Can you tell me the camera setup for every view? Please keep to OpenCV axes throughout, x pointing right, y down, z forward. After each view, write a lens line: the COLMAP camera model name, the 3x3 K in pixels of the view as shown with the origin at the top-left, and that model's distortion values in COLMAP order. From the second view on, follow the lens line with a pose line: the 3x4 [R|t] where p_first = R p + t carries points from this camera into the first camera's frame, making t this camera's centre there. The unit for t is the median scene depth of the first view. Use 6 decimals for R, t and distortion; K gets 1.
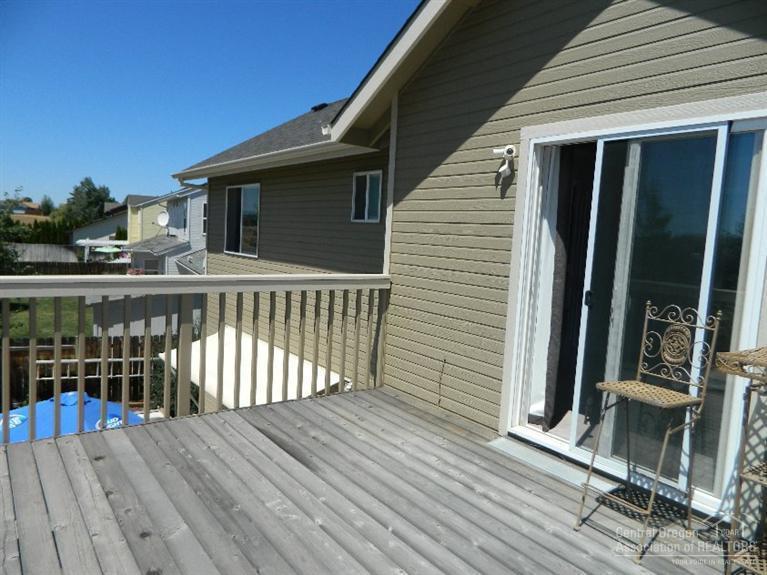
lens RADIAL K [[563.2, 0, 381.3], [0, 563.2, 287.0], [0, 0, 1]] dist [0.010940, -0.002408]
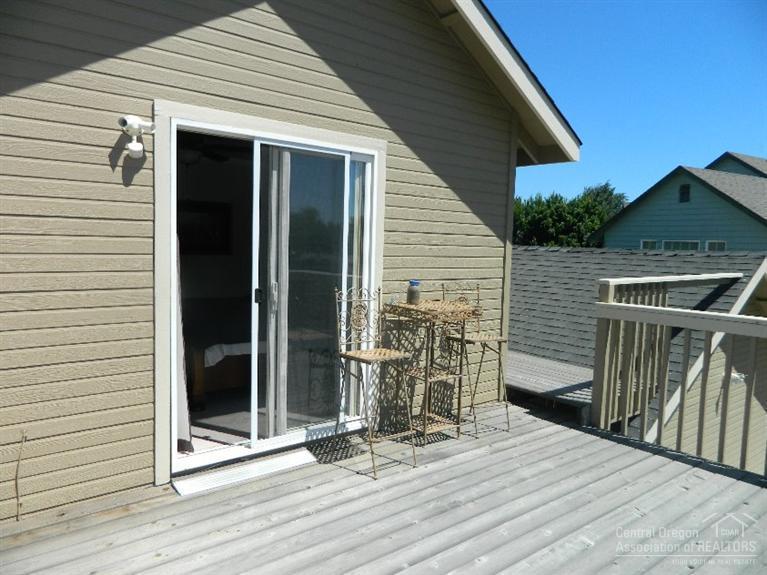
lens RADIAL K [[563.2, 0, 381.7], [0, 563.2, 287.6], [0, 0, 1]] dist [0.010940, -0.002408]
pose [[-0.056512, -0.134947, 0.989240, -0.657521], [0.068310, 0.987979, 0.138678, -0.120834], [-0.996062, 0.075412, -0.046614, 0.823338]]
